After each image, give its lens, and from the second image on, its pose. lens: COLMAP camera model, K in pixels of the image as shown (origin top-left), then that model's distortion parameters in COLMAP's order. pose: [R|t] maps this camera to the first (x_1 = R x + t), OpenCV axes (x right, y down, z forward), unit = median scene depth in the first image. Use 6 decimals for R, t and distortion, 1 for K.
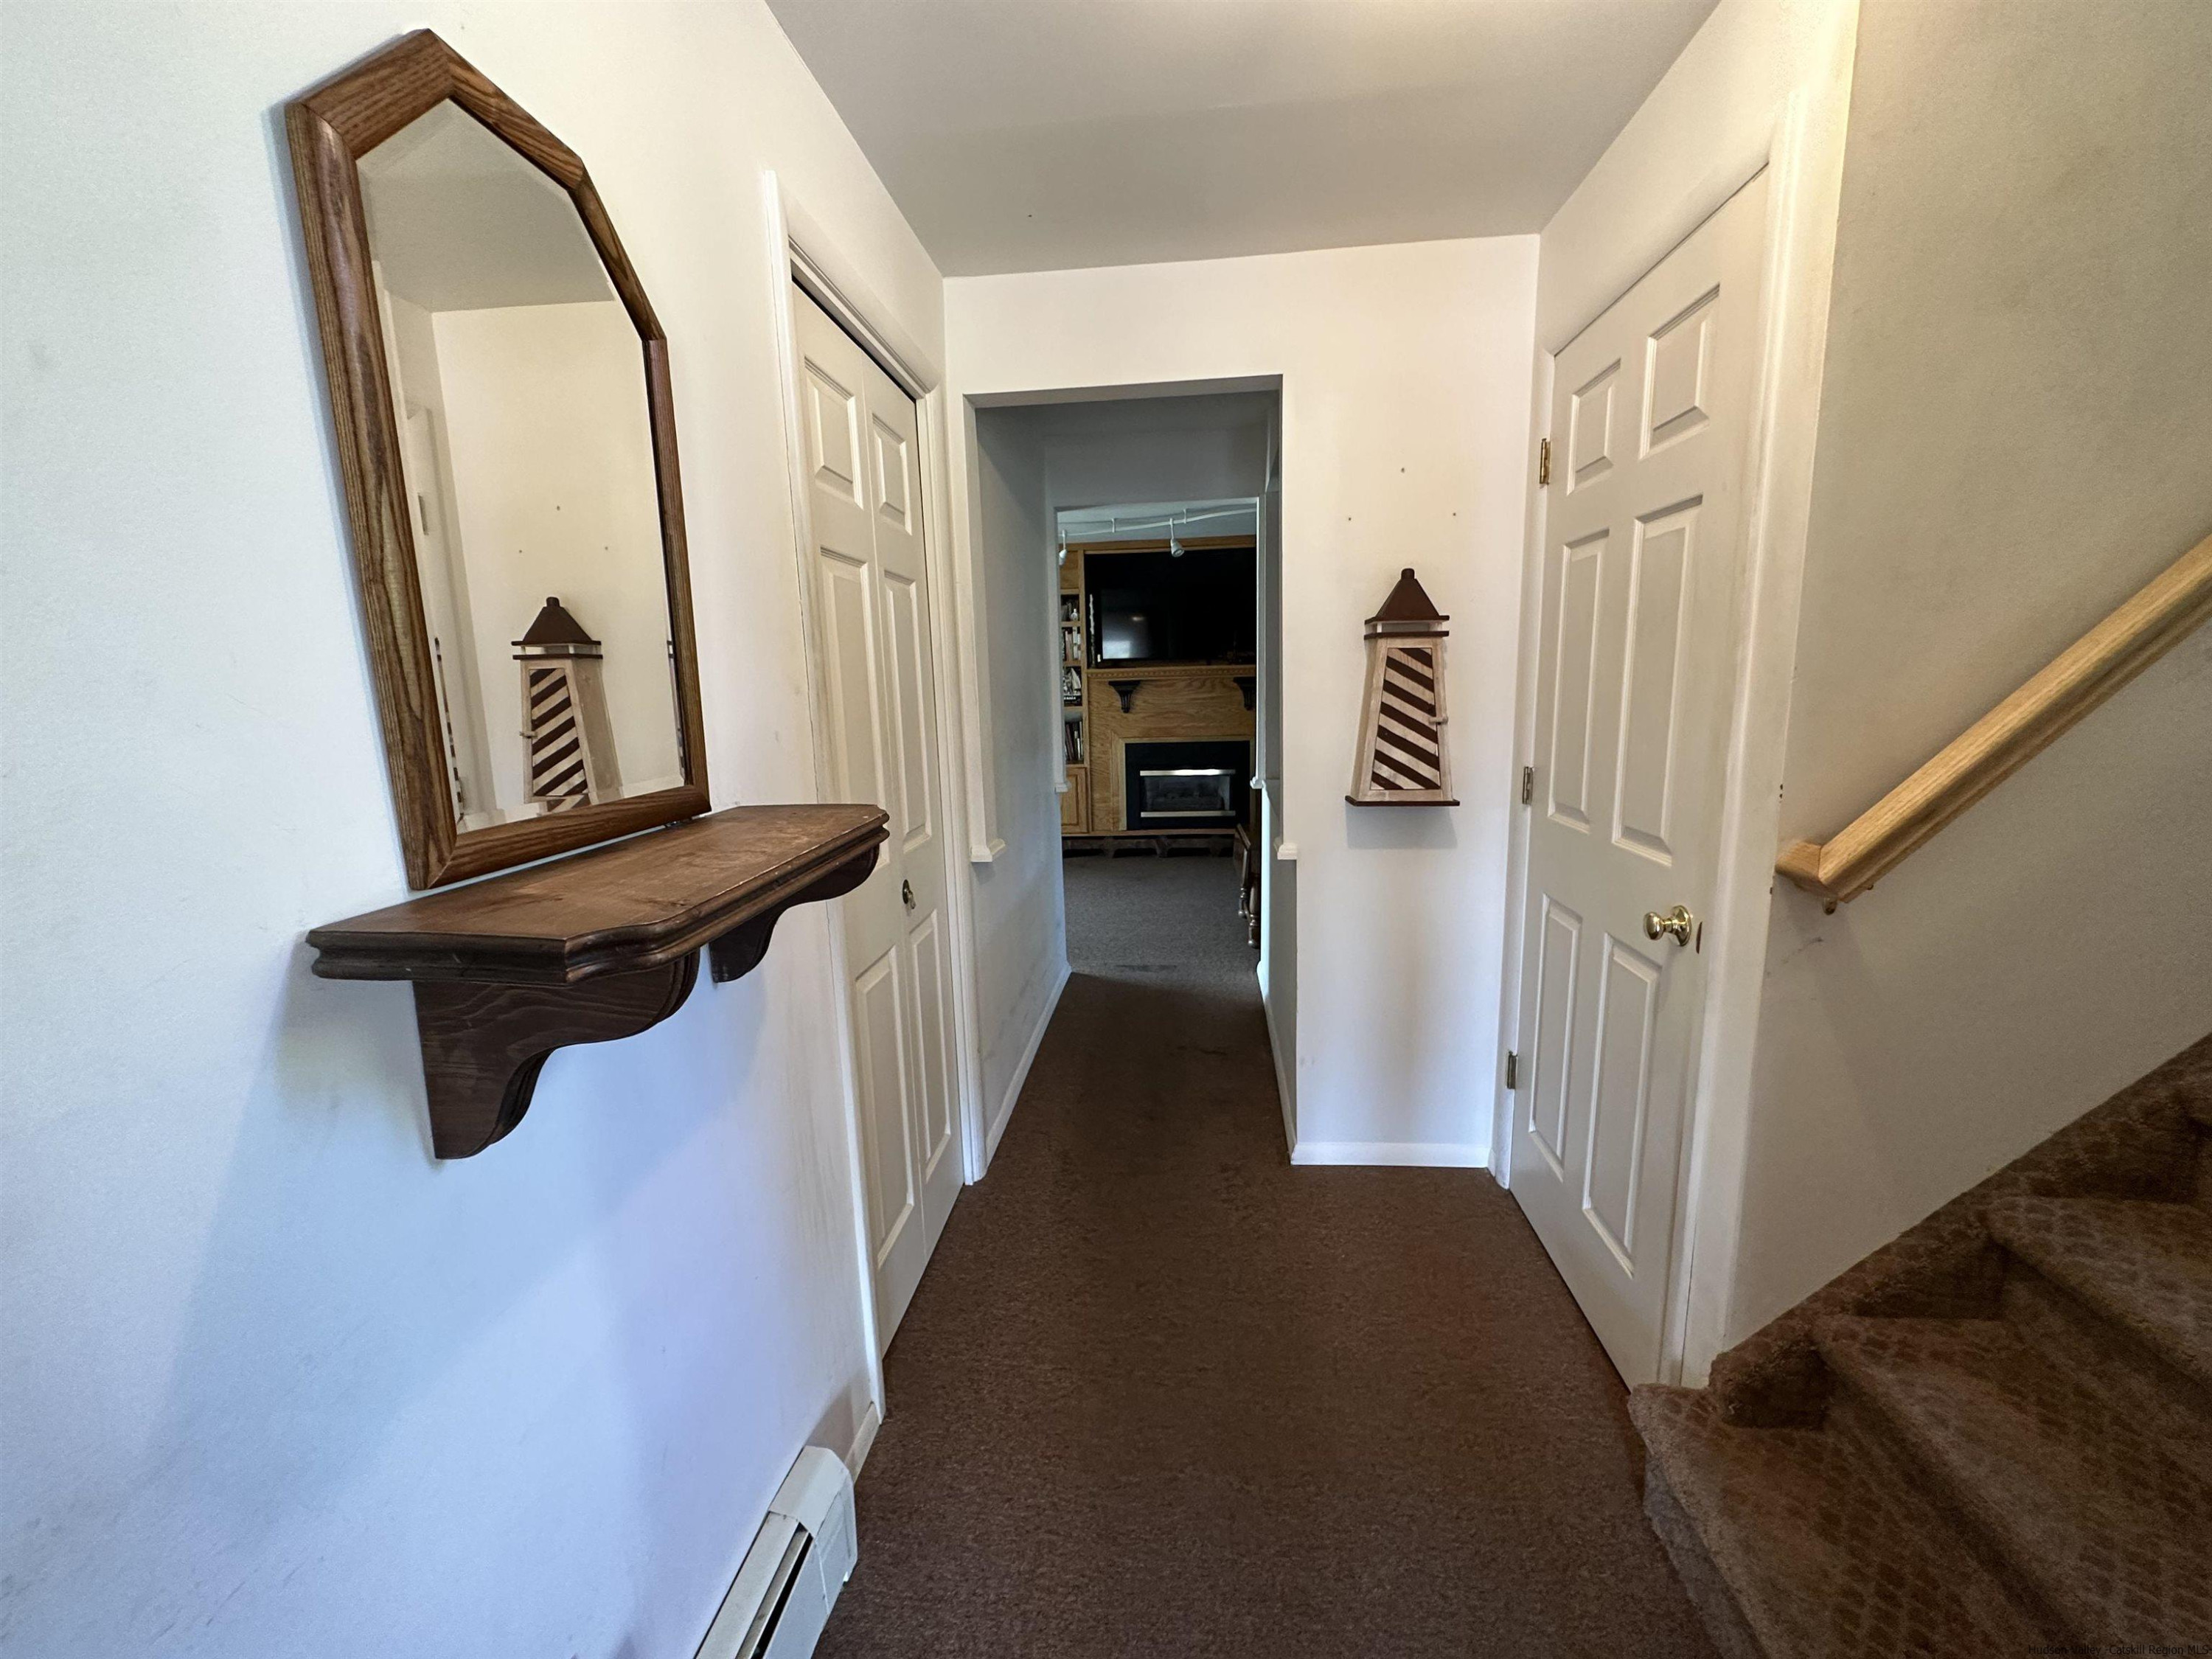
lens RADIAL K [[880.5, 0, 1104.5], [0, 880.5, 829.0], [0, 0, 1]] dist [-0.000757, 0.000153]
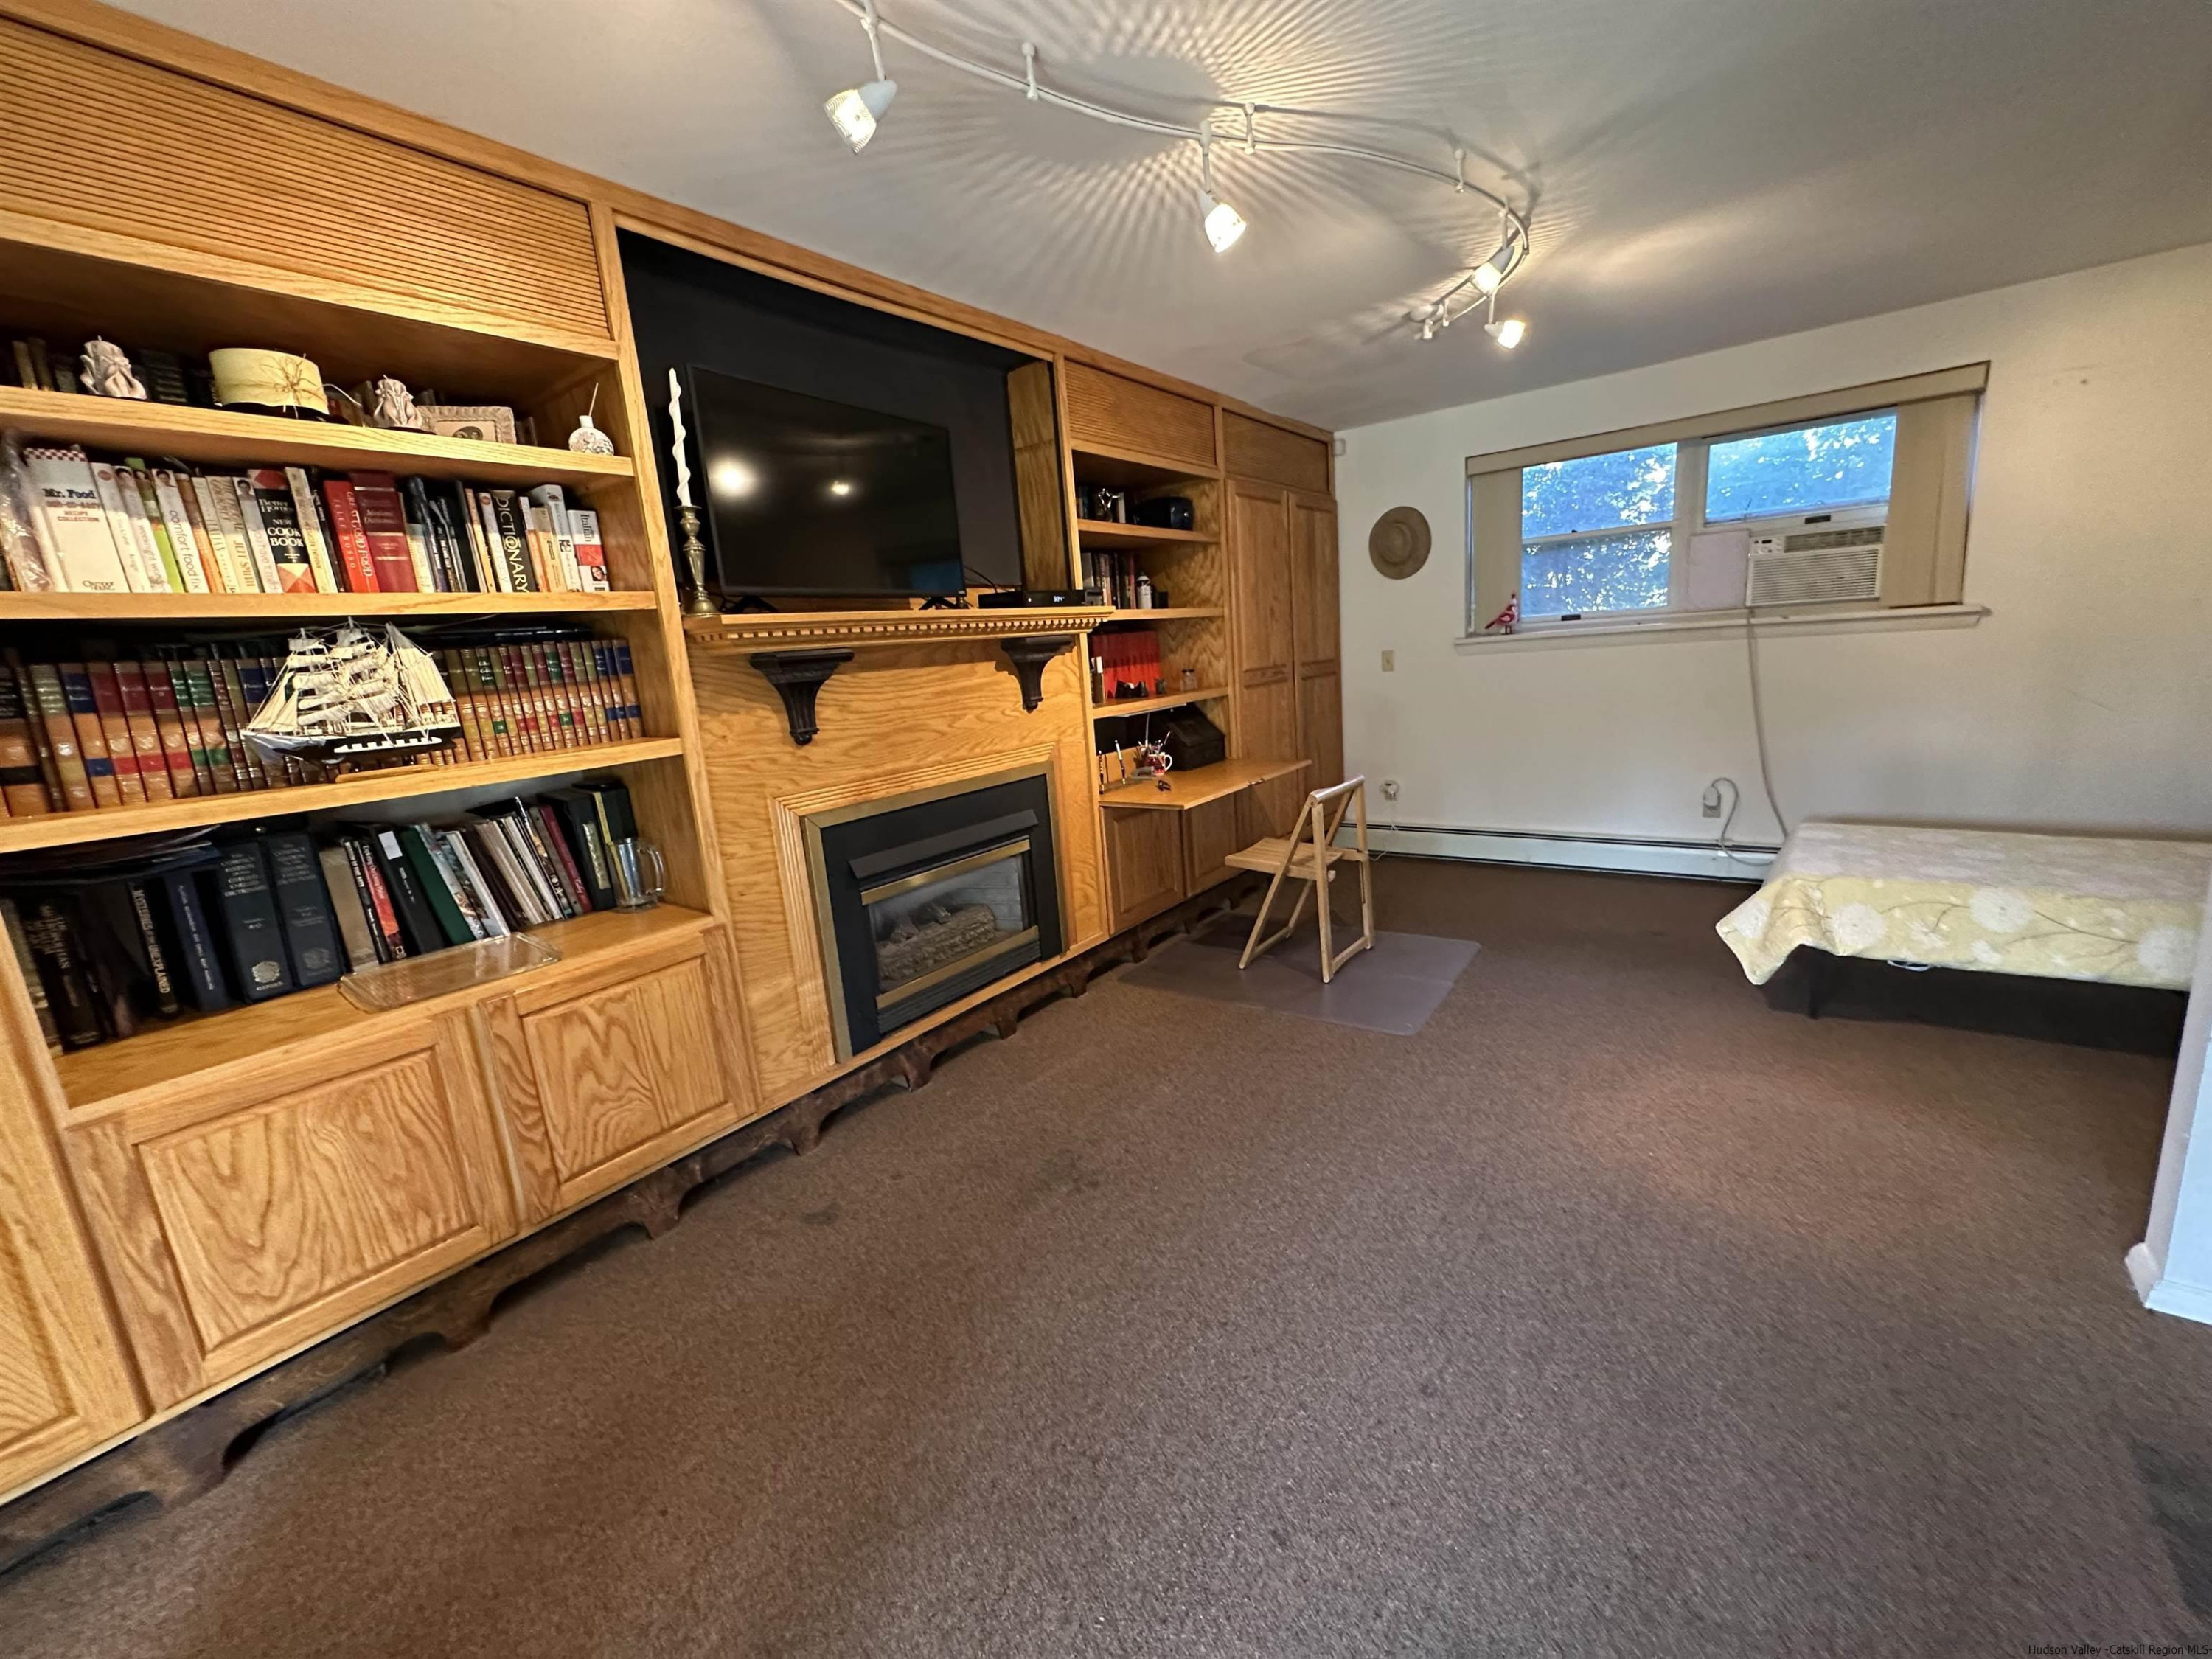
lens RADIAL K [[880.5, 0, 1101.7], [0, 880.5, 831.9], [0, 0, 1]] dist [-0.000757, 0.000153]
pose [[0.518491, -0.184874, 0.834858, -0.212619], [0.201097, 0.975327, 0.091088, -0.104696], [-0.831100, 0.120659, 0.542876, 0.701875]]
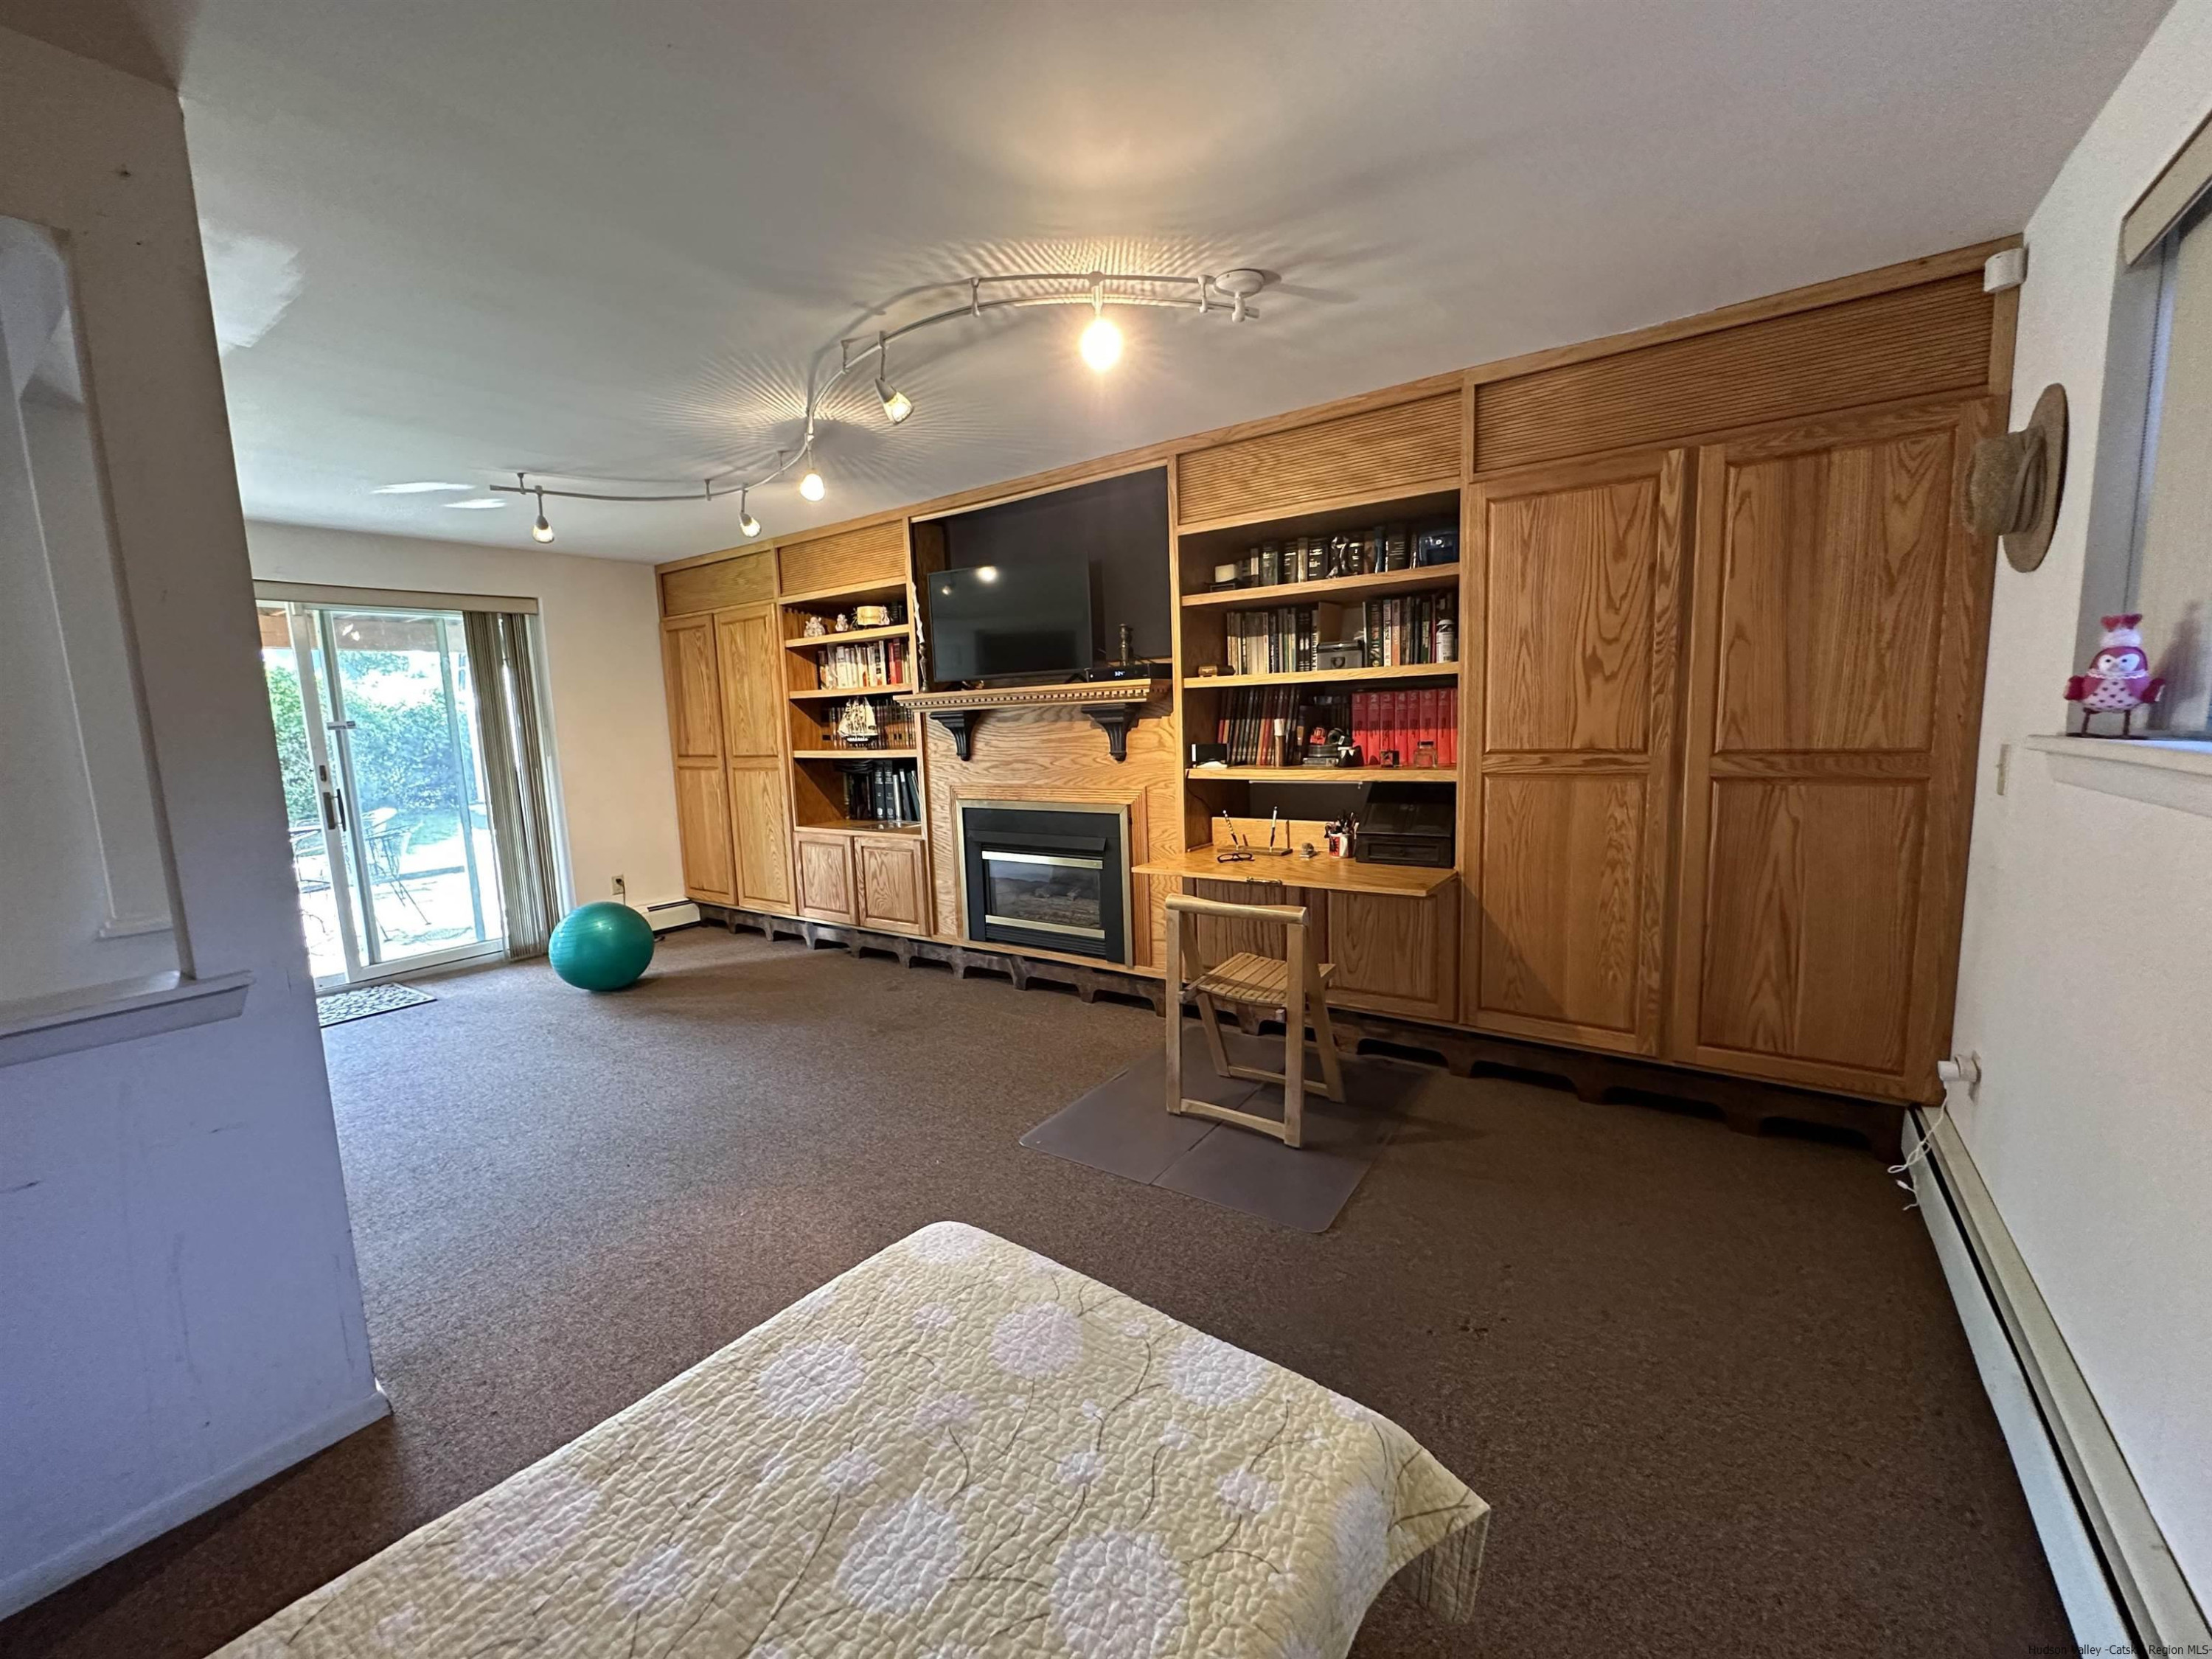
lens RADIAL K [[880.5, 0, 1108.0], [0, 880.5, 833.3], [0, 0, 1]] dist [-0.000757, 0.000153]
pose [[0.872218, 0.064849, -0.484799, 0.428073], [-0.076015, 0.997101, -0.003386, -0.083488], [0.483174, 0.039805, 0.874619, 0.477363]]
